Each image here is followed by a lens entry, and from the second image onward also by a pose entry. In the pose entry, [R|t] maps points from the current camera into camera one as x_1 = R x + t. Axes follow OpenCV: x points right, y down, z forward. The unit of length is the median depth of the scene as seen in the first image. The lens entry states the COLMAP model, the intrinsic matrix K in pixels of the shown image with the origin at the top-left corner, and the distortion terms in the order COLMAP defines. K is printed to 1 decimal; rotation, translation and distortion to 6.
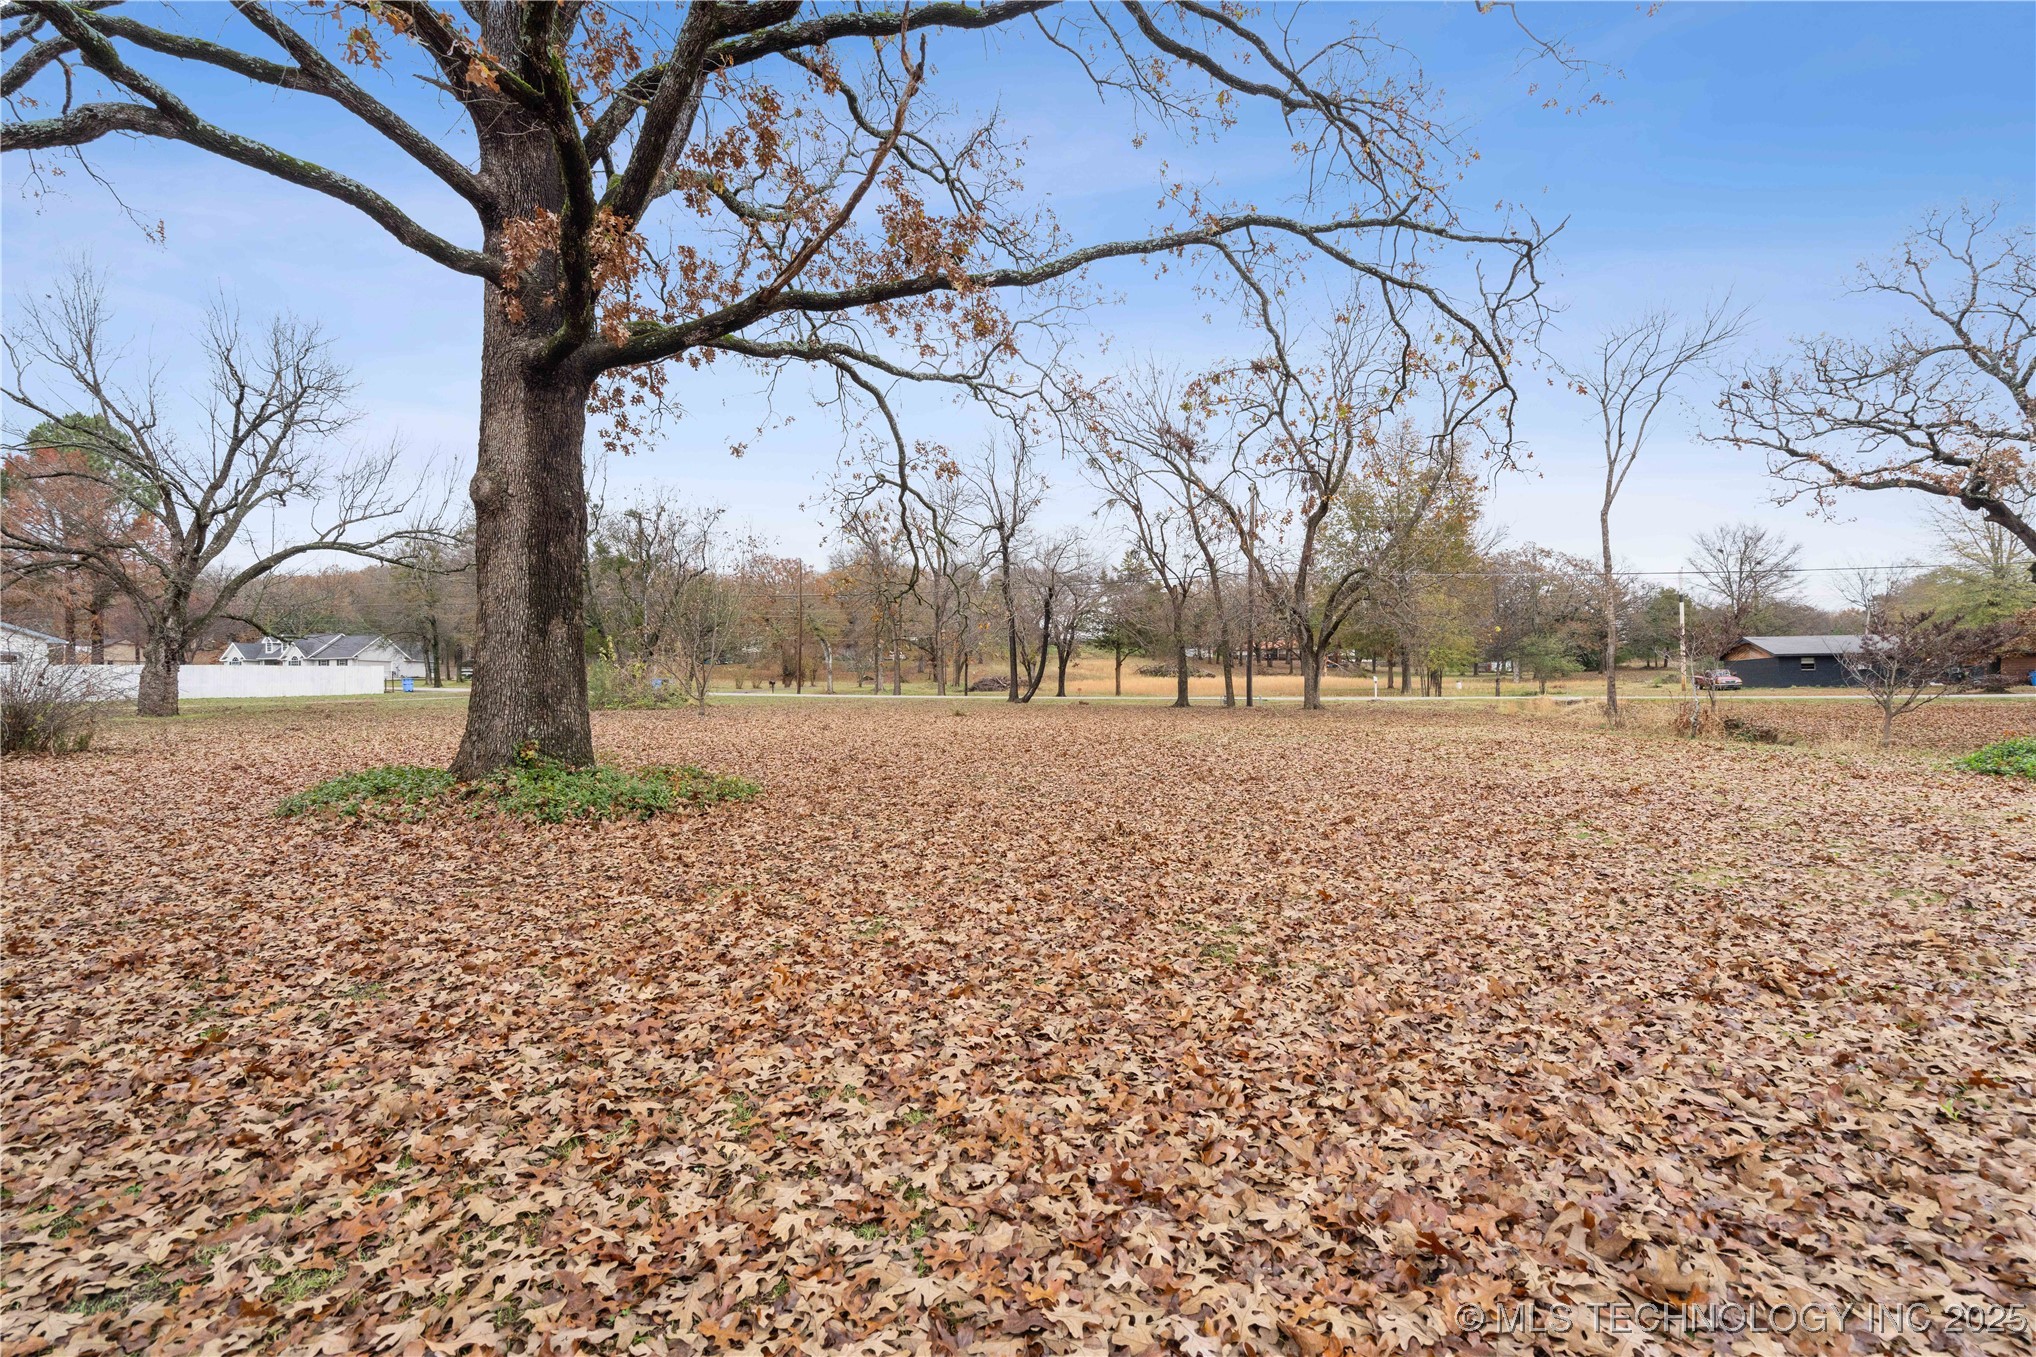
lens RADIAL K [[914.1, 0, 1012.4], [0, 914.1, 683.7], [0, 0, 1]] dist [0.002312, -0.000448]
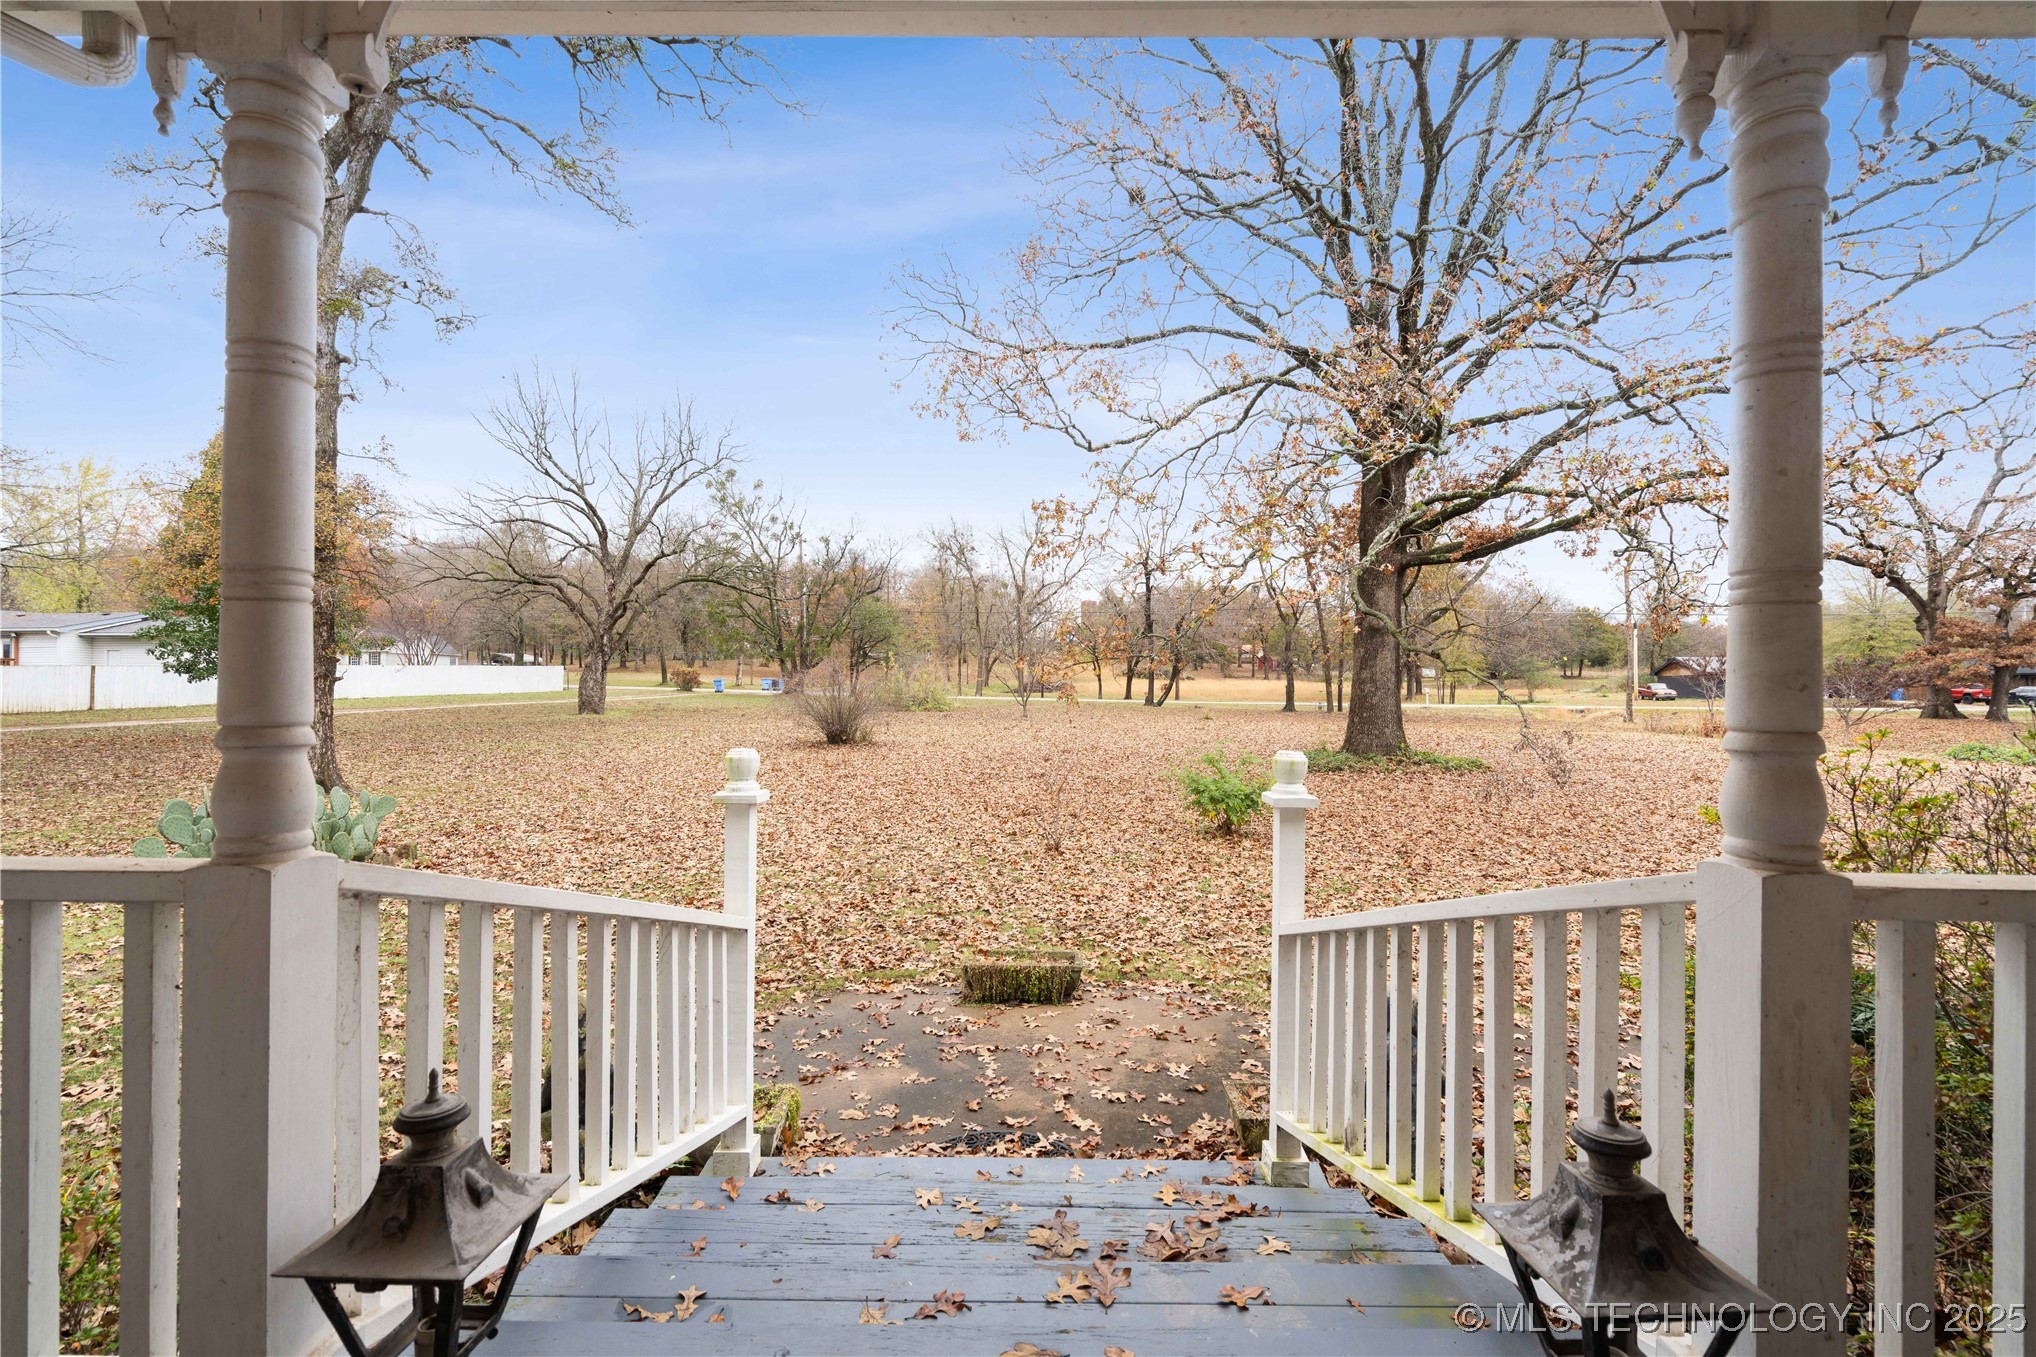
lens RADIAL K [[914.1, 0, 1028.5], [0, 914.1, 690.6], [0, 0, 1]] dist [0.002312, -0.000448]
pose [[0.994368, 0.013133, 0.105162, -0.251347], [-0.014408, 0.999831, 0.011378, -0.009973], [-0.104995, -0.012829, 0.994390, -0.166295]]
